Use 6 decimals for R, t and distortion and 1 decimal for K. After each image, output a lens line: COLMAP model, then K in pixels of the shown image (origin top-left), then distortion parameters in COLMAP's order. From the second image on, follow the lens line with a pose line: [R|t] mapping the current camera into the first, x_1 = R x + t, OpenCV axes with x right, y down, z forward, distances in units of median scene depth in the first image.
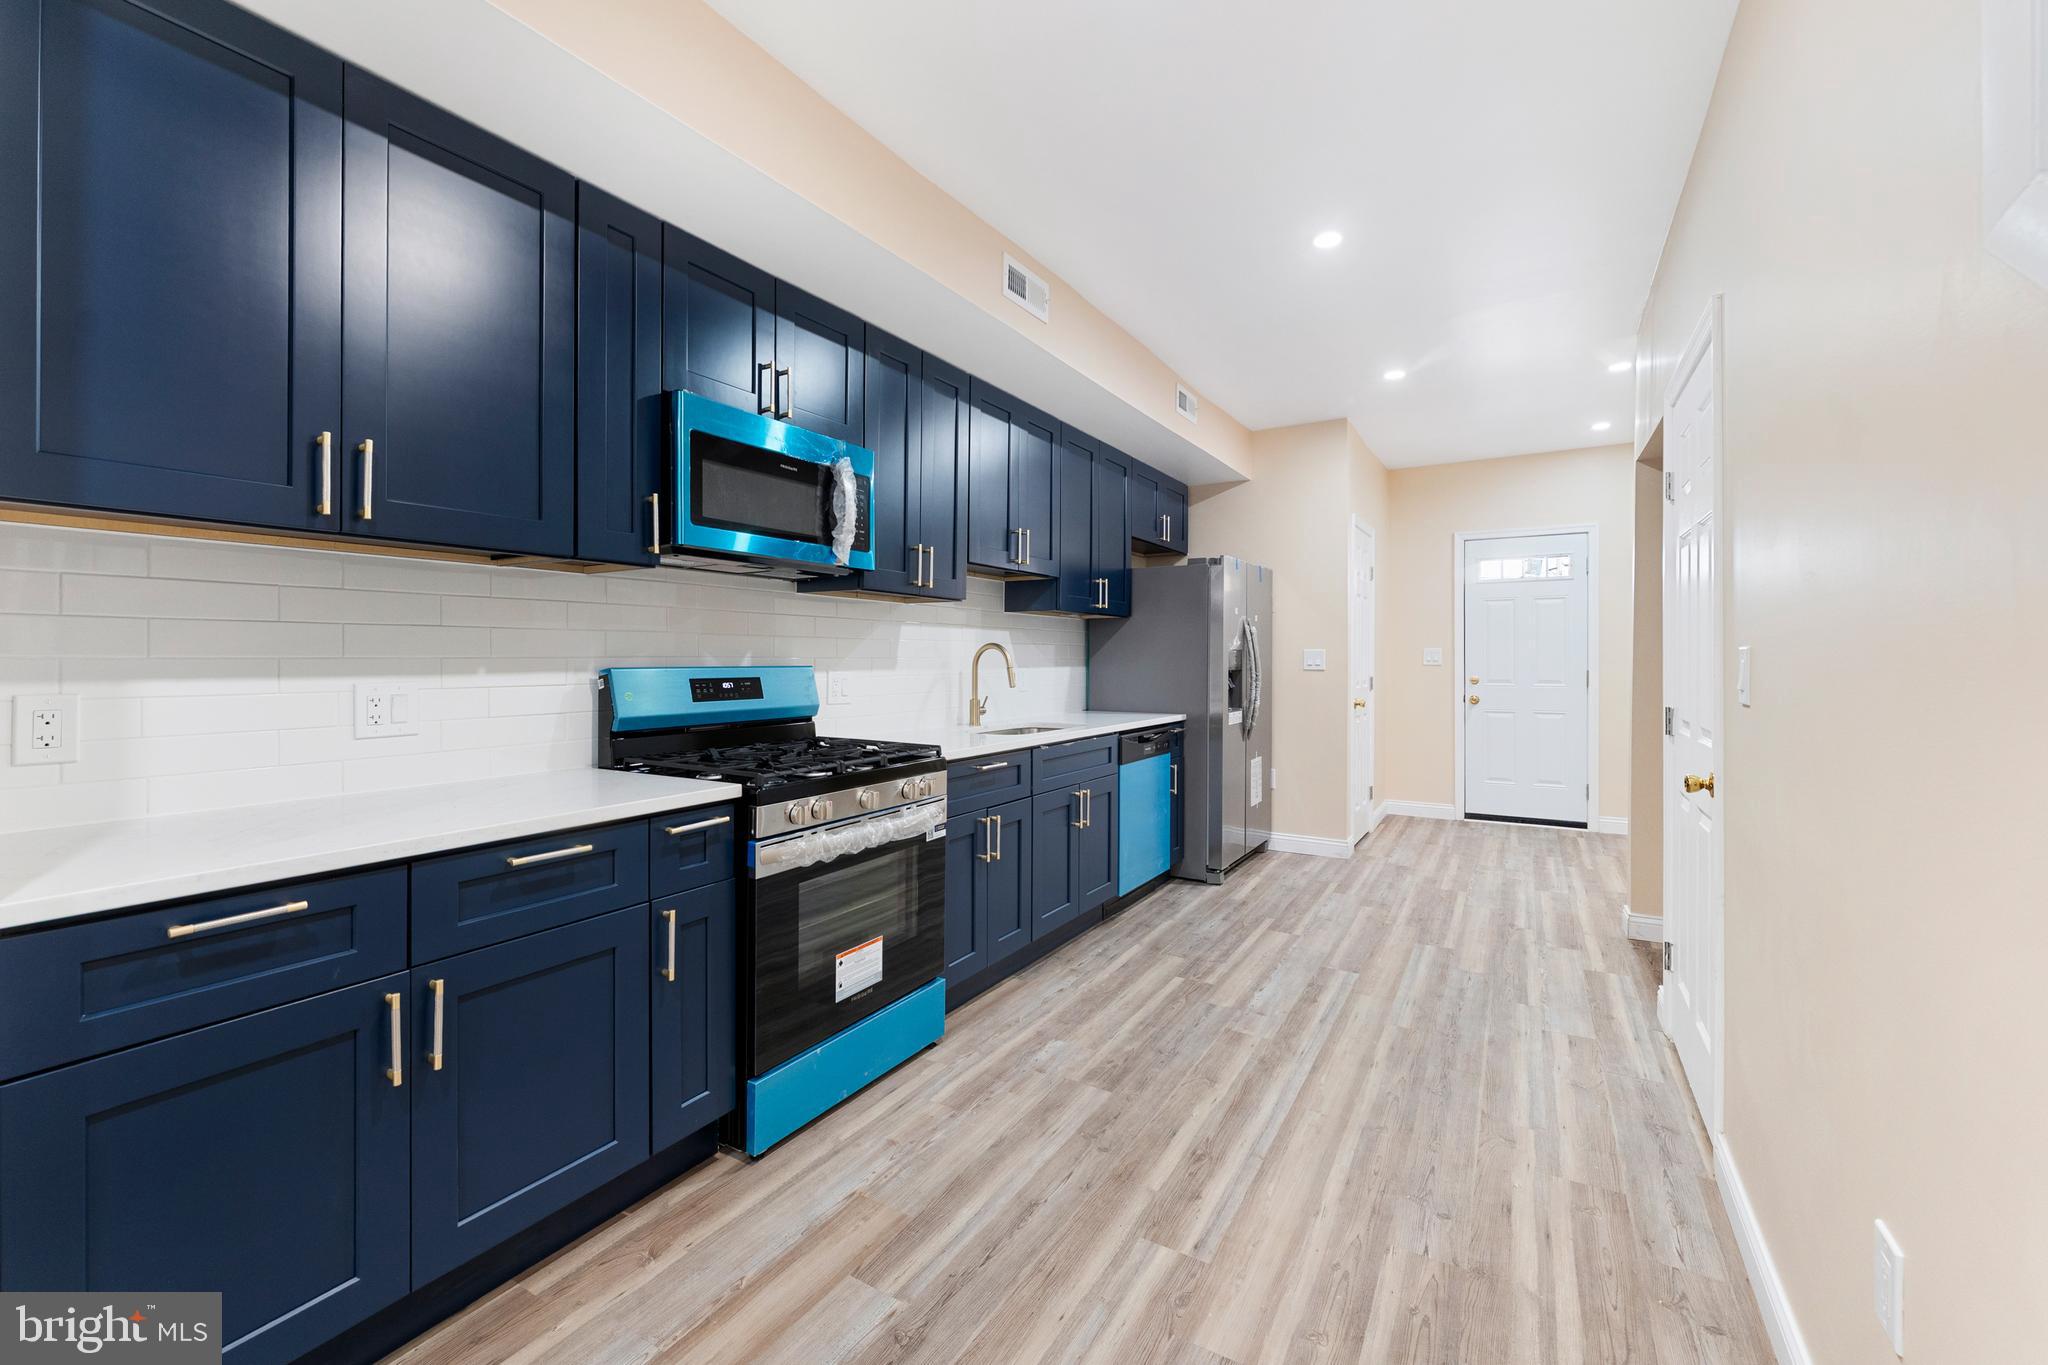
lens RADIAL K [[825.2, 0, 1018.6], [0, 825.2, 672.8], [0, 0, 1]] dist [-0.006514, 0.000079]
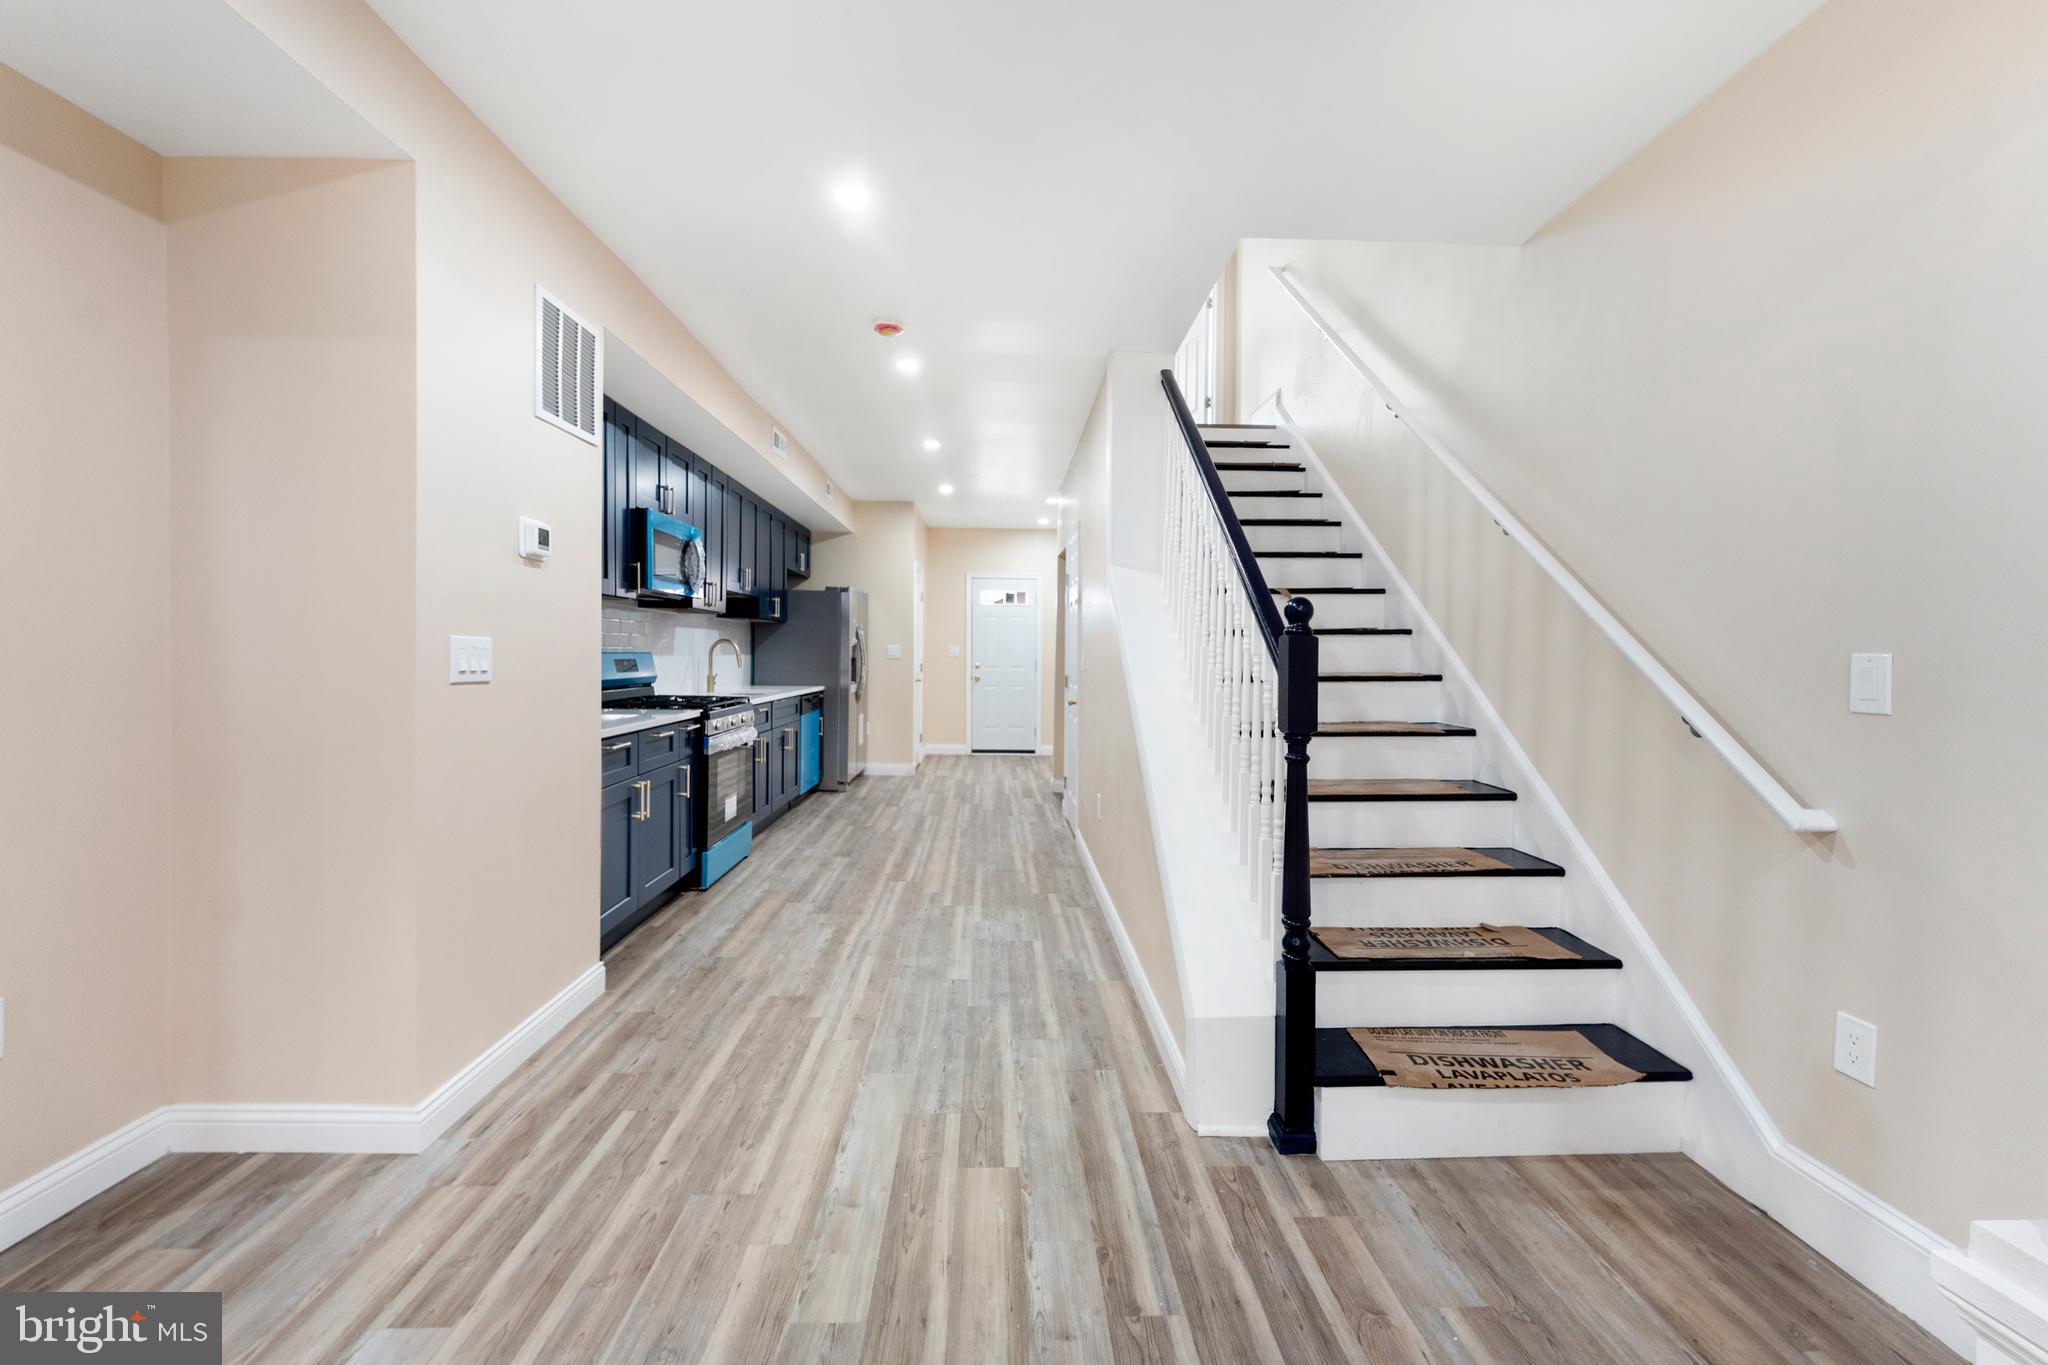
lens RADIAL K [[825.2, 0, 1005.9], [0, 825.2, 647.1], [0, 0, 1]] dist [-0.006514, 0.000079]
pose [[0.841658, 0.016601, 0.539755, -0.367931], [-0.005555, 0.999741, -0.022086, 0.009265], [-0.539982, 0.015591, 0.841532, -0.525135]]
